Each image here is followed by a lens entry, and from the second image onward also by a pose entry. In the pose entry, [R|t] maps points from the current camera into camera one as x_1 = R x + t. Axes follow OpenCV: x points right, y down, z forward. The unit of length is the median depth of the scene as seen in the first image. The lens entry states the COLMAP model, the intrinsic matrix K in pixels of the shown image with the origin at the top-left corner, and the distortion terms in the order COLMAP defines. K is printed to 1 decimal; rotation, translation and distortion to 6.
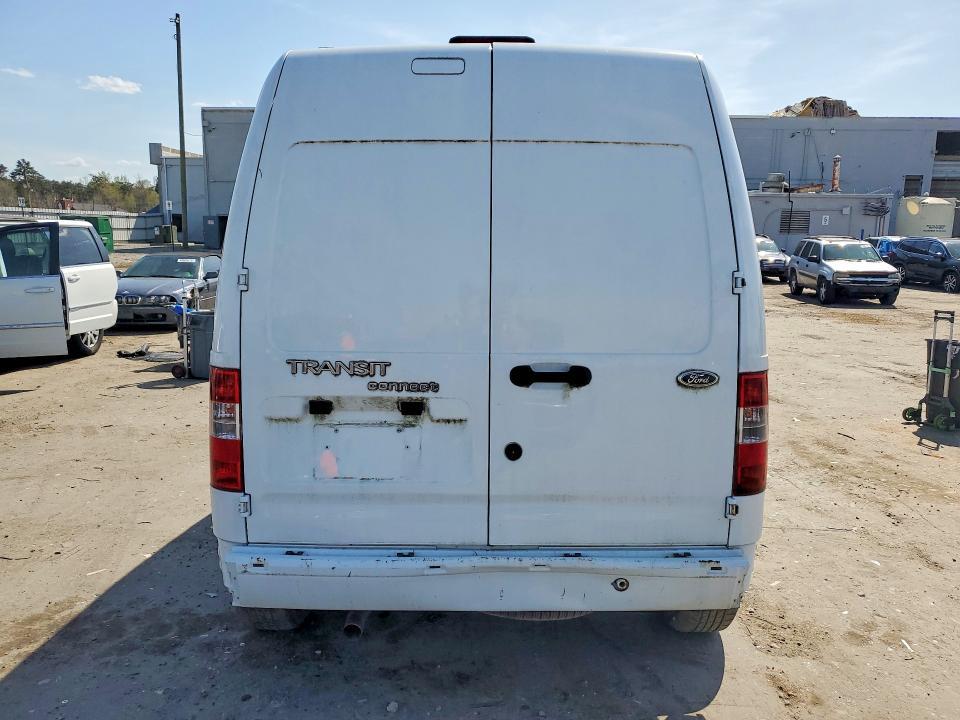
lens RADIAL K [[750.3, 0, 474.6], [0, 750.3, 362.0], [0, 0, 1]] dist [-0.003895, 0.036116]
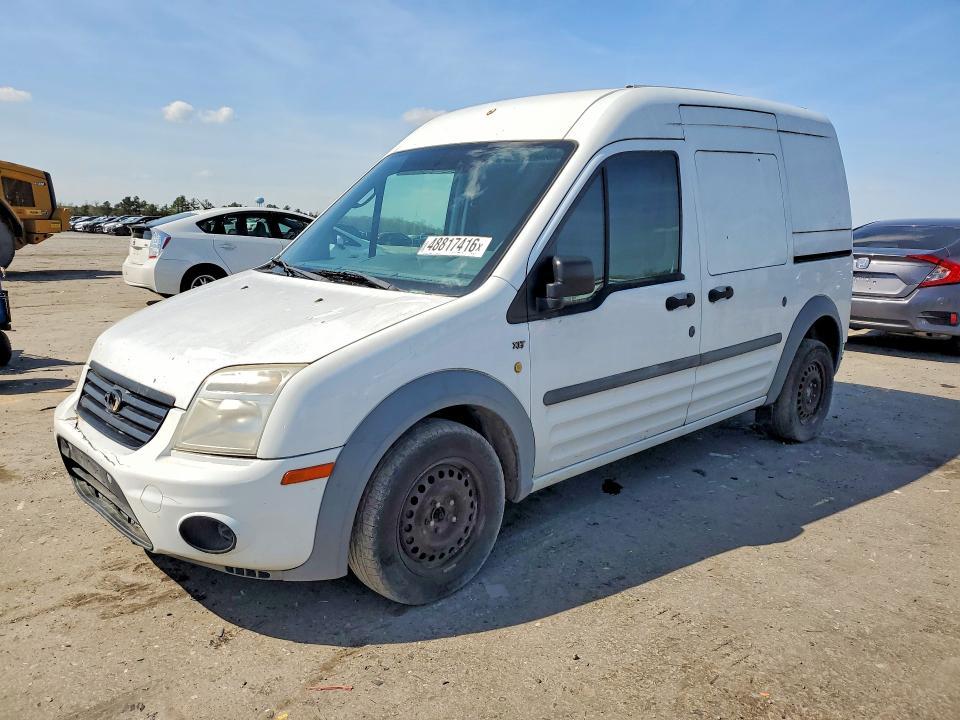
lens RADIAL K [[760.3, 0, 480.0], [0, 760.3, 360.0], [0, 0, 1]] dist [0.001440, 0.002020]
pose [[-0.690347, -0.155543, 0.706560, -0.076621], [0.081437, 0.953702, 0.289518, -0.028847], [-0.718880, 0.257408, -0.645719, 0.209067]]
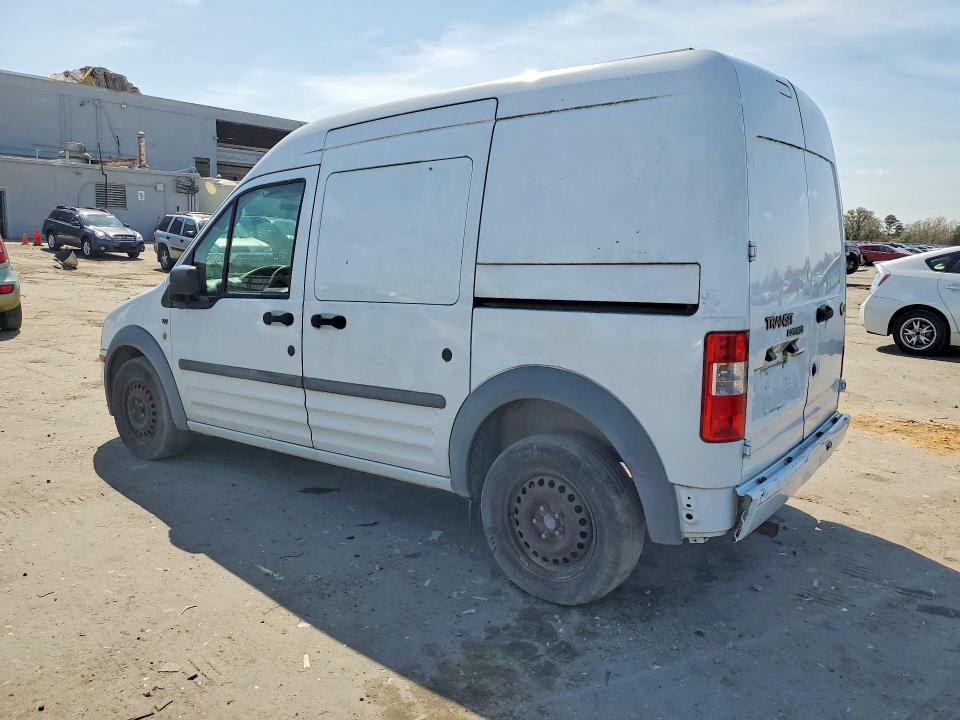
lens RADIAL K [[750.3, 0, 474.6], [0, 750.3, 362.0], [0, 0, 1]] dist [-0.003895, 0.036116]
pose [[0.600822, -0.131588, 0.788478, -0.089764], [0.106283, 0.990751, 0.084357, -0.005153], [-0.792286, 0.033119, 0.609251, 0.039262]]
